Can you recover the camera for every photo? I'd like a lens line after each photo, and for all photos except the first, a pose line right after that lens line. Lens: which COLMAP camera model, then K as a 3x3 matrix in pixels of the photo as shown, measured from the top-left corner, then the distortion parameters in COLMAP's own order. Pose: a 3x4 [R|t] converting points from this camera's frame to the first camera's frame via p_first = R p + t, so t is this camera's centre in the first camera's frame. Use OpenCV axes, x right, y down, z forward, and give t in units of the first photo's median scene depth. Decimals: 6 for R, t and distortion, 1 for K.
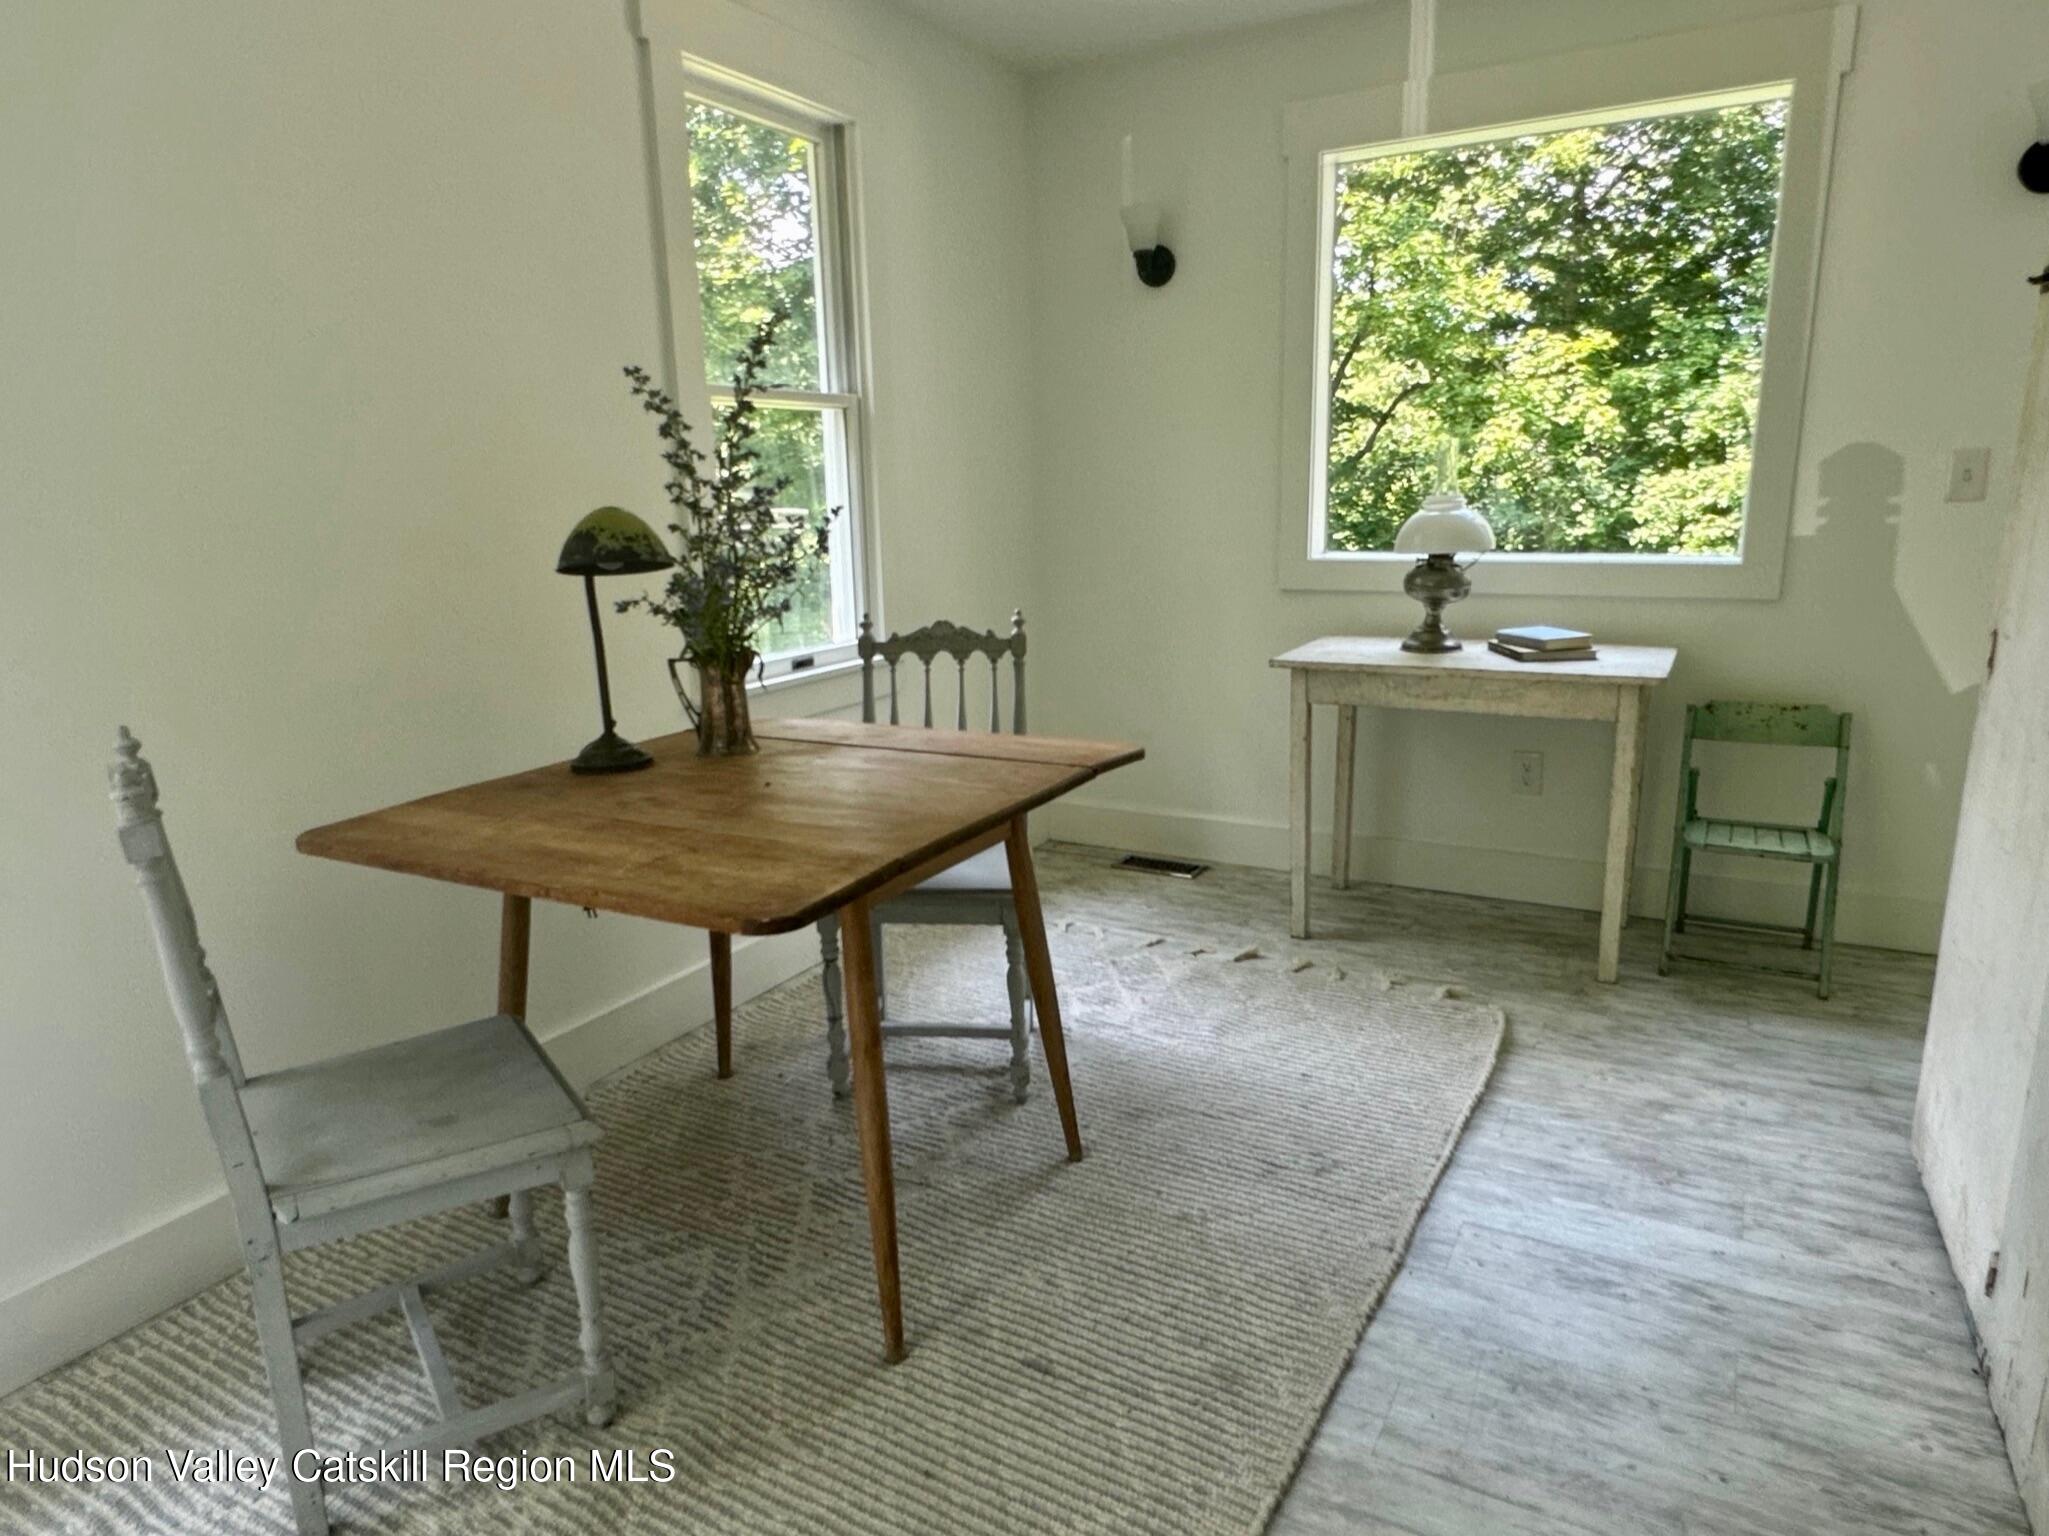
lens RADIAL K [[1277.0, 0, 1024.5], [0, 1277.0, 768.0], [0, 0, 1]] dist [0.004050, -0.000360]
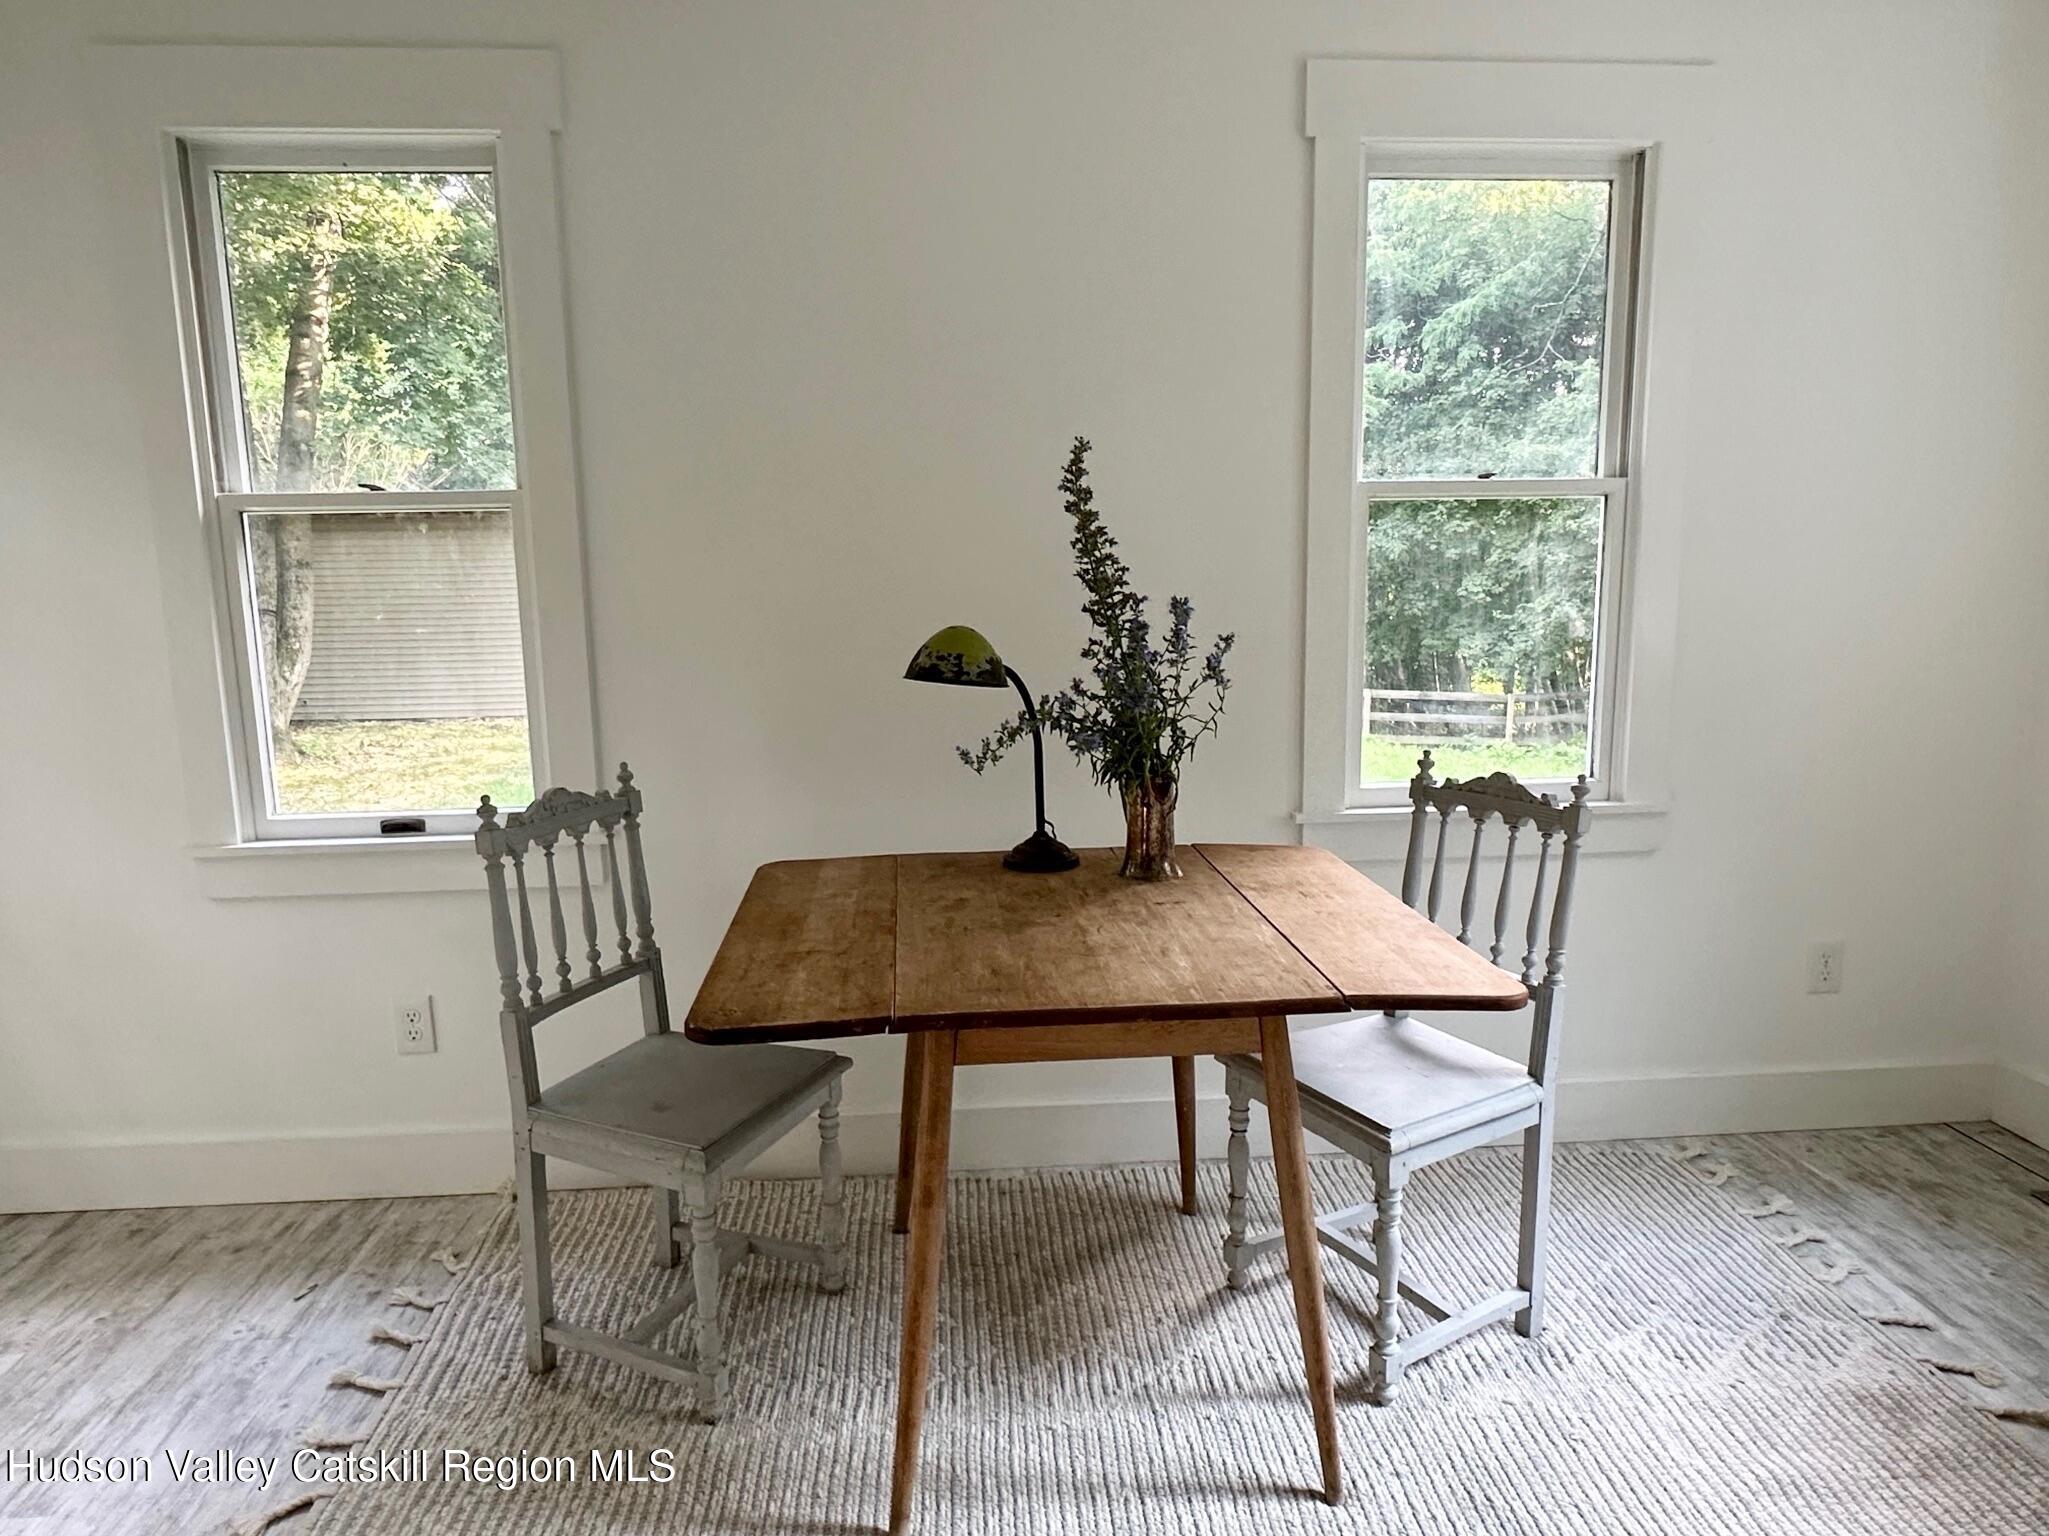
lens RADIAL K [[1302.7, 0, 1024.5], [0, 1302.7, 768.0], [0, 0, 1]] dist [-0.004373, 0.000804]
pose [[0.552380, 0.145944, -0.820717, 0.533523], [-0.183038, 0.981762, 0.051390, -0.131413], [0.813248, 0.121835, 0.569019, 0.380235]]
